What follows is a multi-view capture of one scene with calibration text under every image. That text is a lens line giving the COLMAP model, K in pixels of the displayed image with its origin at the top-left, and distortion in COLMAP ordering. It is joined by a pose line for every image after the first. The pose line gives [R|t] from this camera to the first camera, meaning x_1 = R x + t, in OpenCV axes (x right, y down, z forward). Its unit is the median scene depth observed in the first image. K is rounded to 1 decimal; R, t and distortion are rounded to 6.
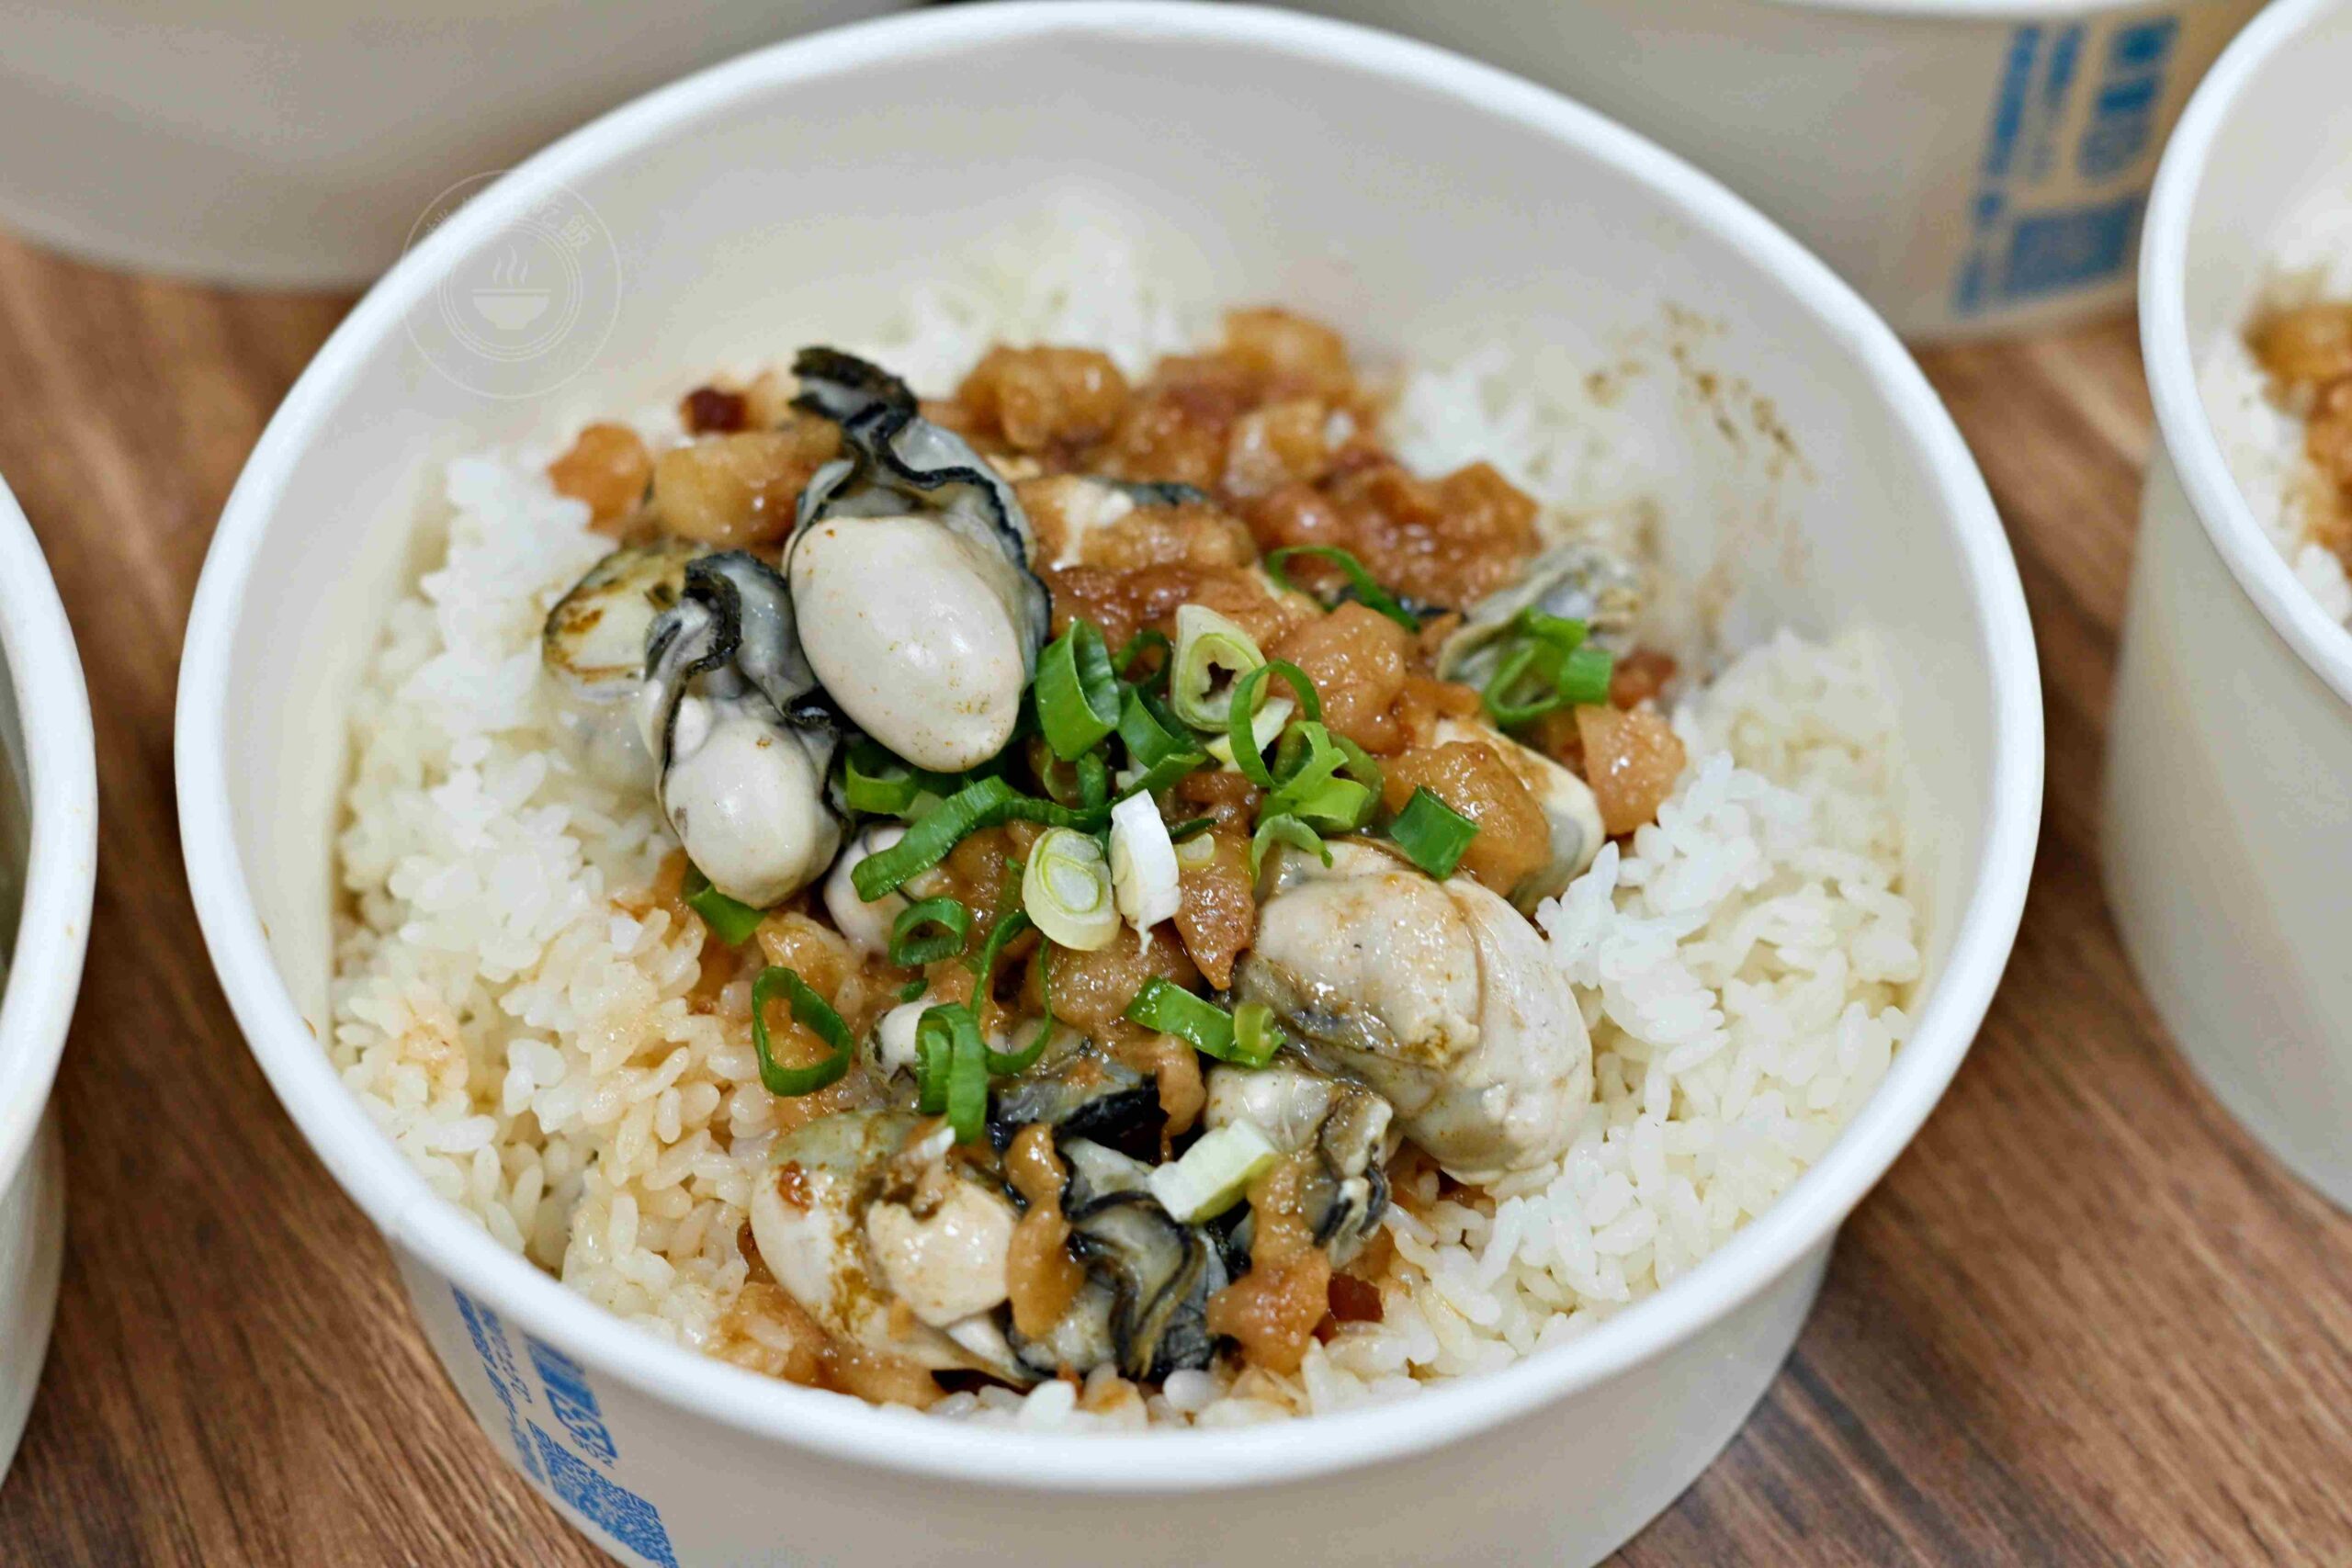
lens RADIAL K [[5352.6, 0, 1176.0], [0, 5352.6, 784.0], [0, 0, 1]] dist [0.006425, 0.617410]
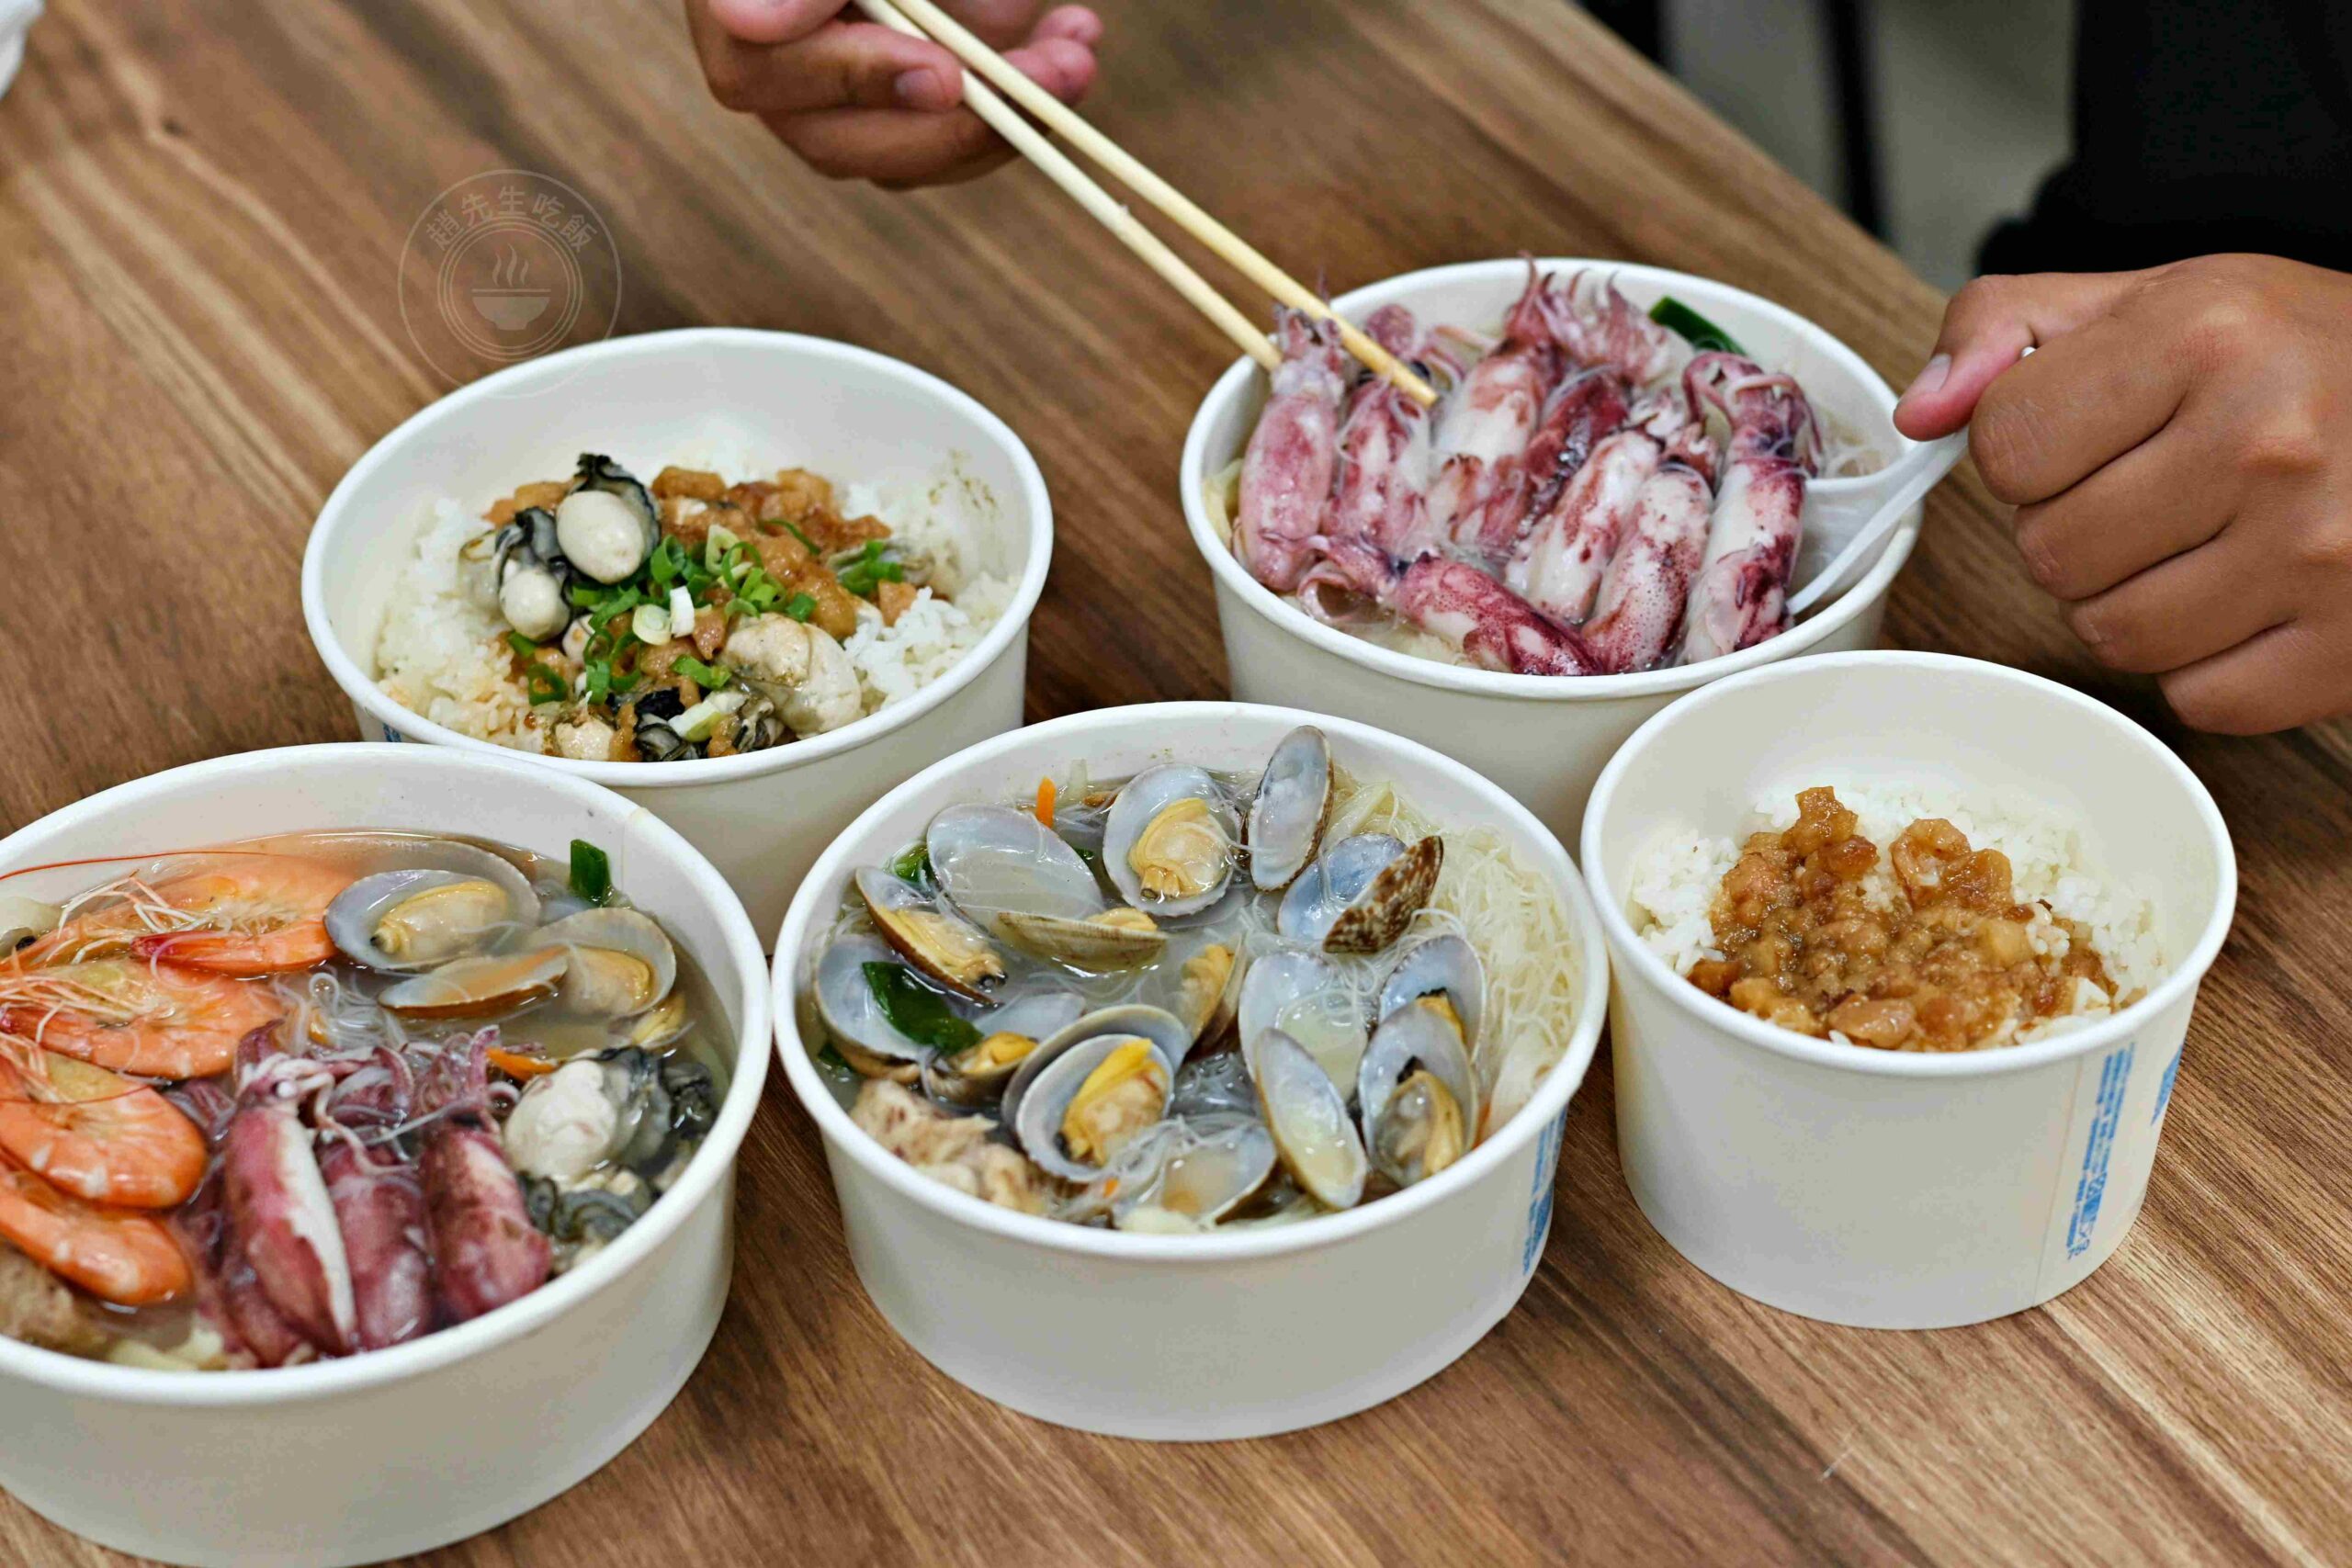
lens RADIAL K [[5352.6, 0, 1176.0], [0, 5352.6, 784.0], [0, 0, 1]] dist [0.006425, 0.617410]
pose [[0.996487, 0.011818, -0.082908, 0.425565], [-0.030769, 0.972418, -0.231205, 0.653316], [0.077889, 0.232944, 0.969366, -1.364850]]
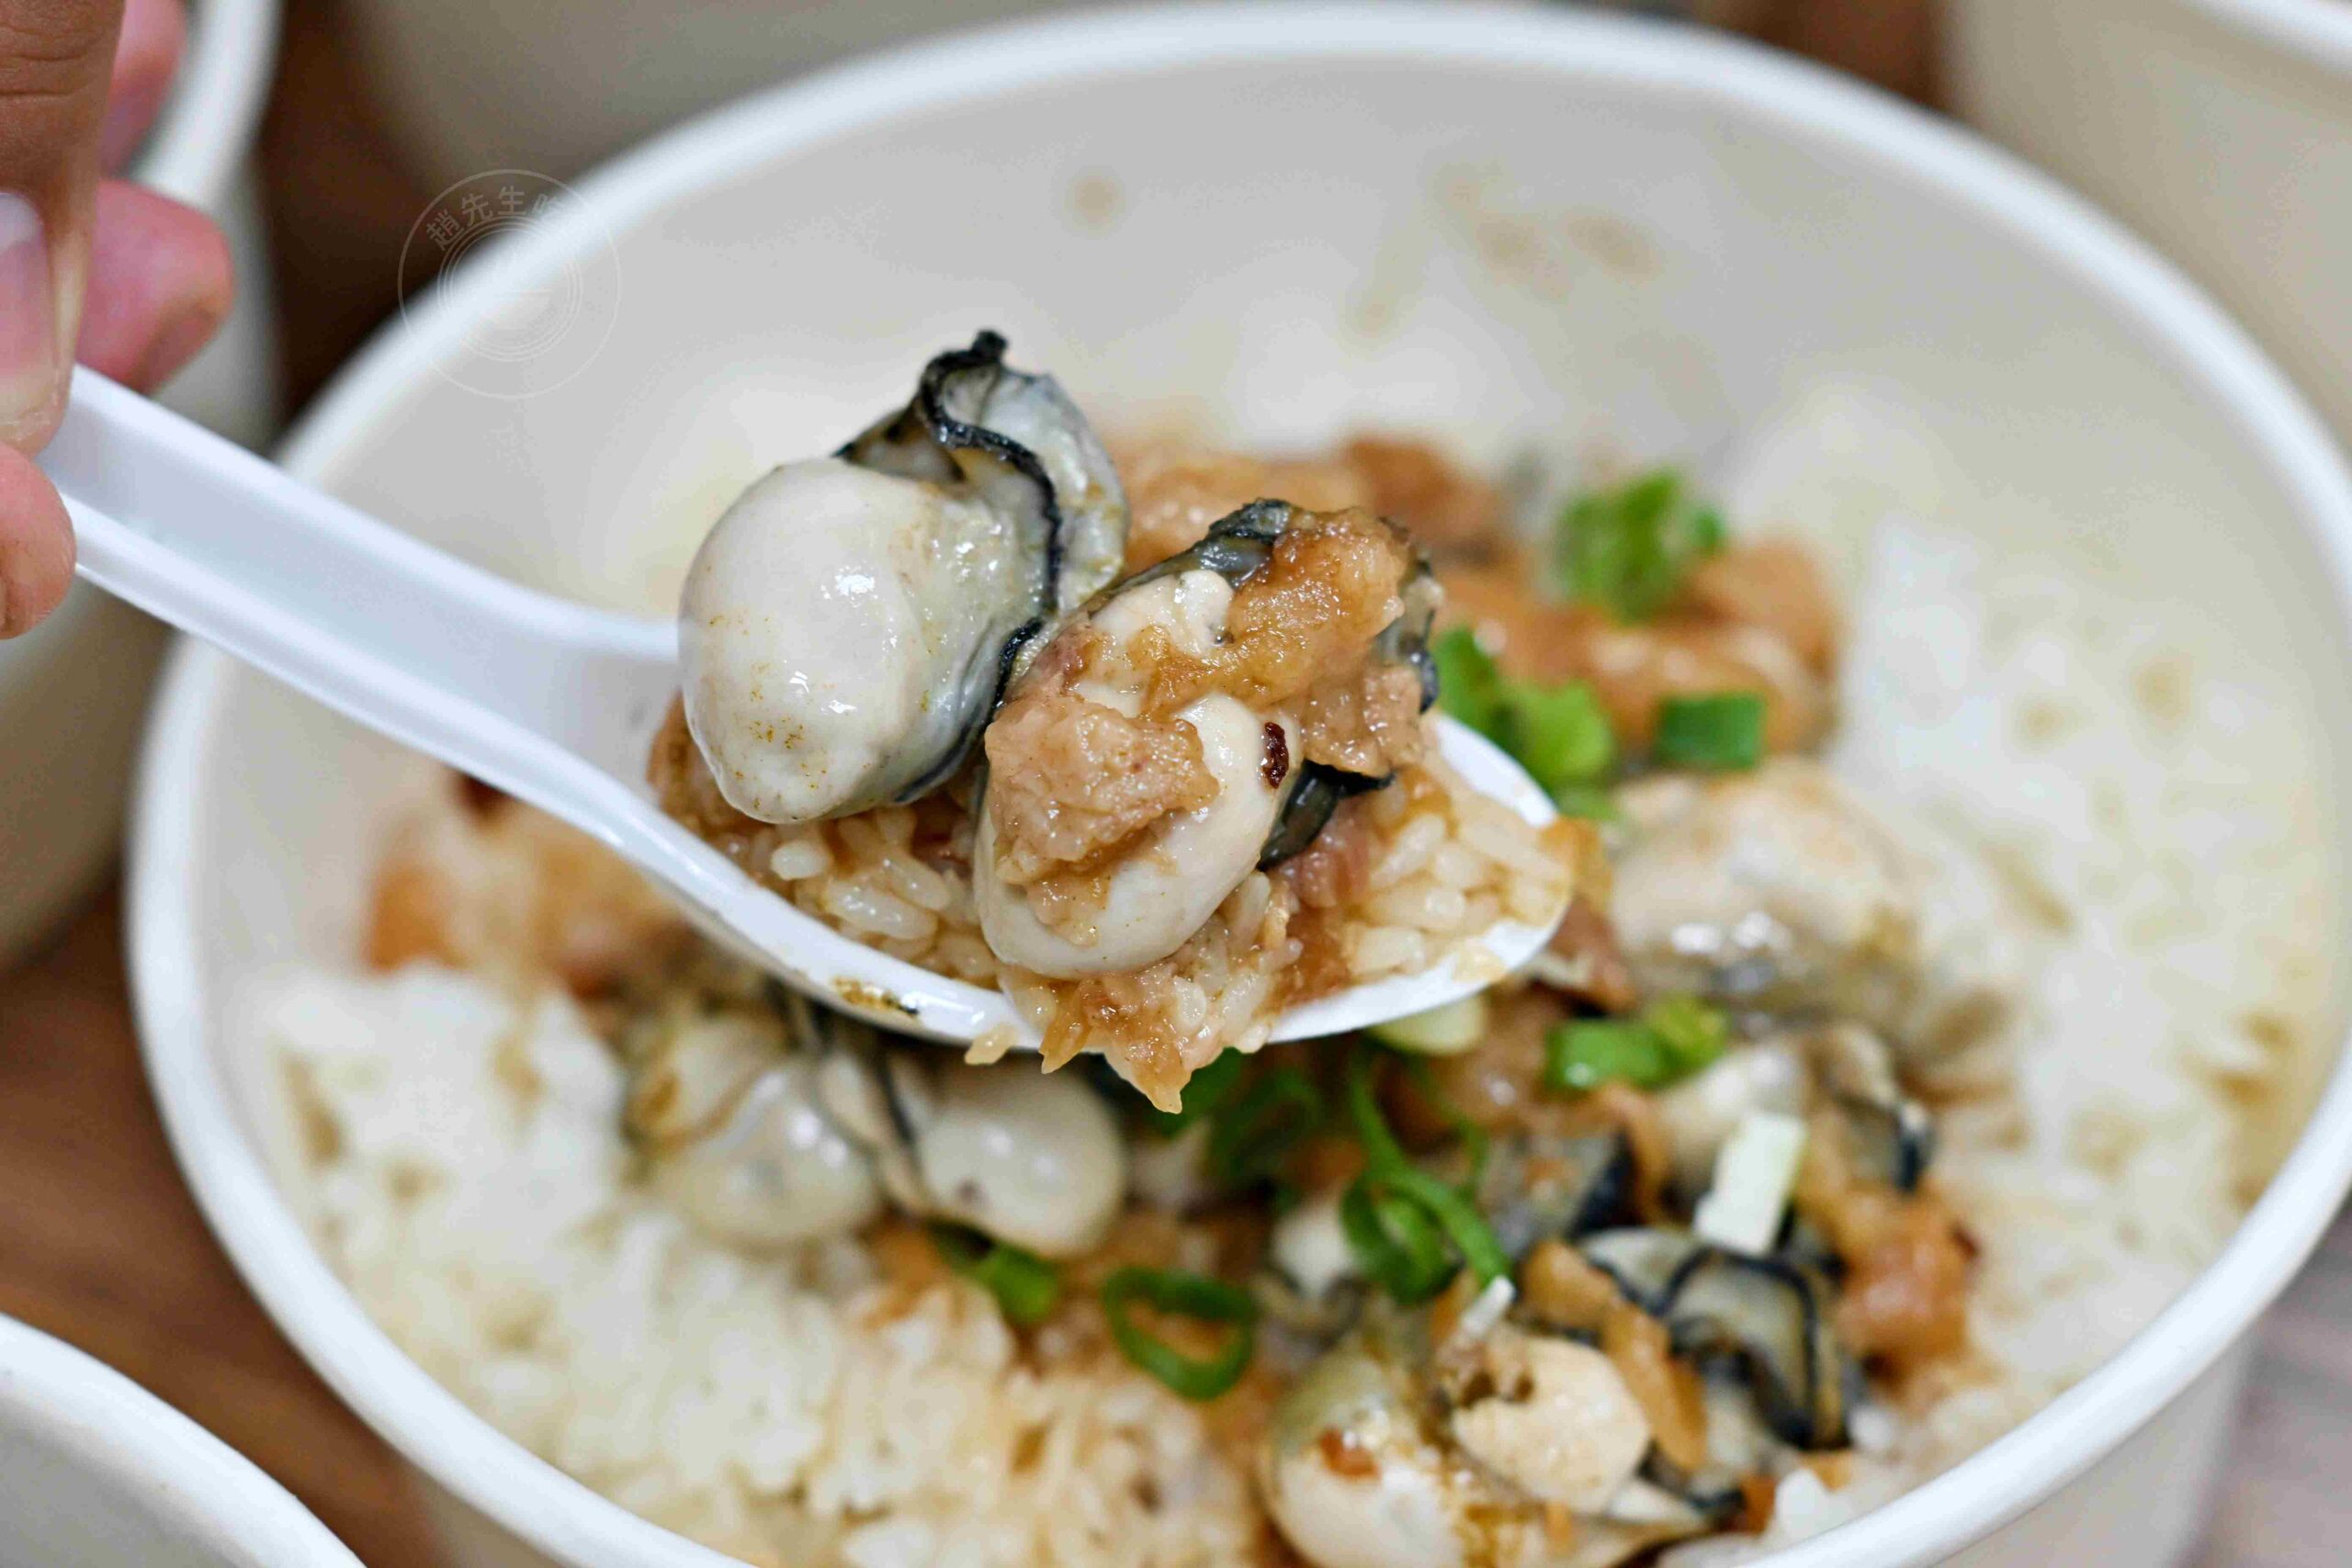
lens RADIAL K [[5352.6, 0, 1176.0], [0, 5352.6, 784.0], [0, 0, 1]] dist [0.006425, 0.617410]
pose [[0.831836, -0.457700, 0.313943, -0.284666], [0.492230, 0.869709, -0.036279, 0.004805], [-0.256434, 0.184711, 0.948748, 0.227630]]
